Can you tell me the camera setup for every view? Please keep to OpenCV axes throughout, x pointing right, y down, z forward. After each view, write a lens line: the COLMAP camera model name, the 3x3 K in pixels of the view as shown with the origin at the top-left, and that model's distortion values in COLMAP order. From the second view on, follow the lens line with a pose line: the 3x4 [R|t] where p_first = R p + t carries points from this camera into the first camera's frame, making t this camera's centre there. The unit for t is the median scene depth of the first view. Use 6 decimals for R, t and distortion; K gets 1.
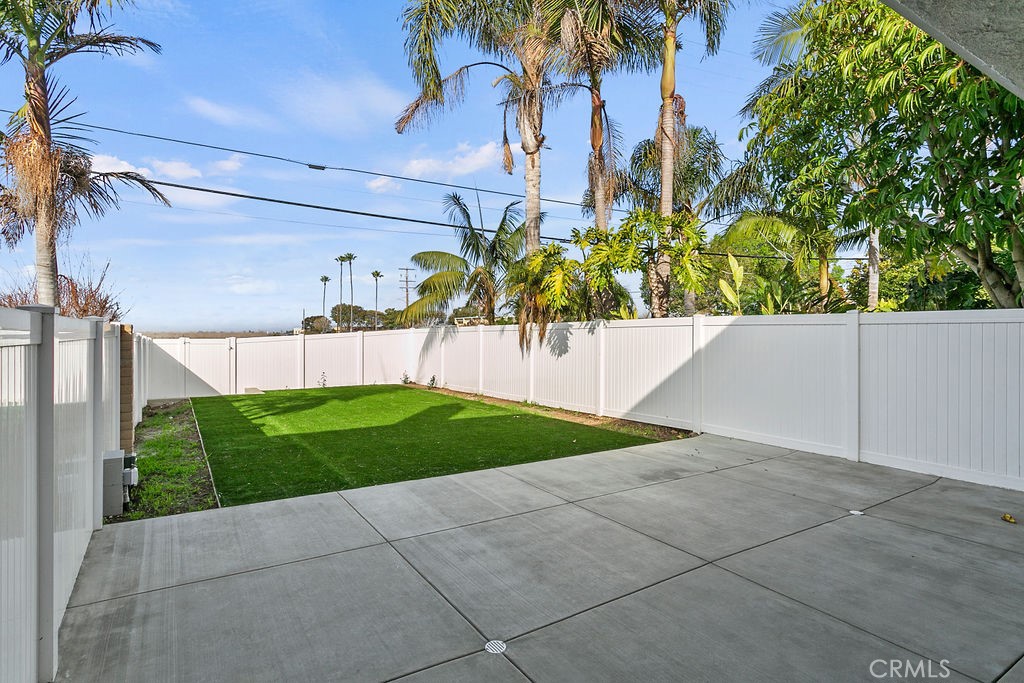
lens RADIAL K [[531.5, 0, 512.0], [0, 531.5, 341.5], [0, 0, 1]] dist [-0.000620, -0.000052]
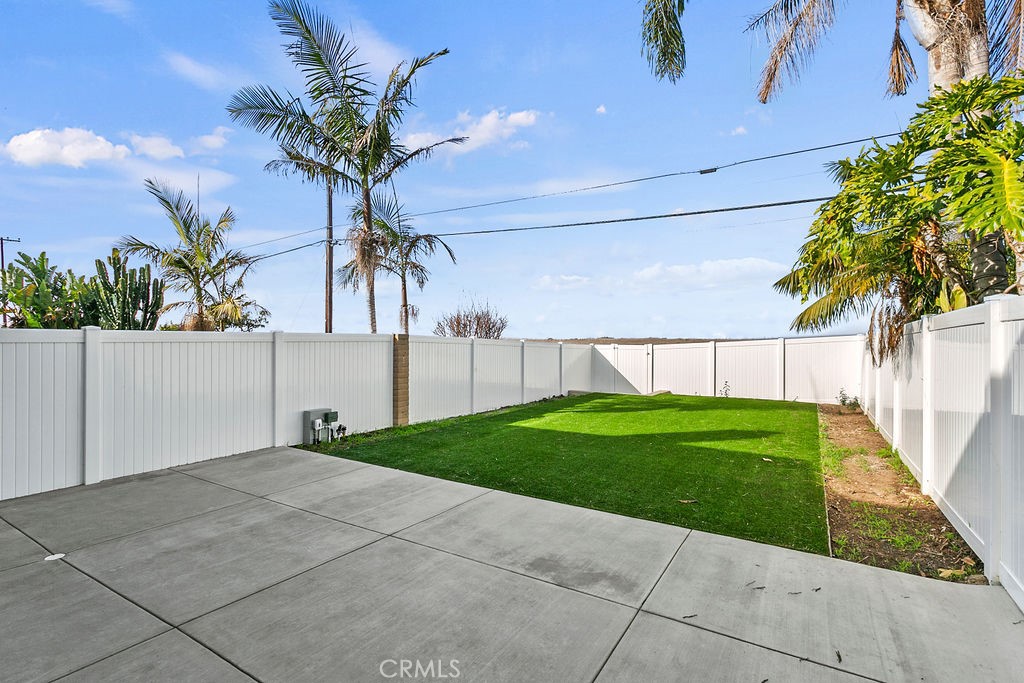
lens RADIAL K [[501.1, 0, 512.0], [0, 501.1, 341.5], [0, 0, 1]] dist [0.002386, 0.000079]
pose [[0.419830, 0.000703, -0.907602, 0.997266], [-0.015357, 0.999862, -0.006330, -0.007472], [0.907473, 0.016596, 0.419783, 0.899782]]
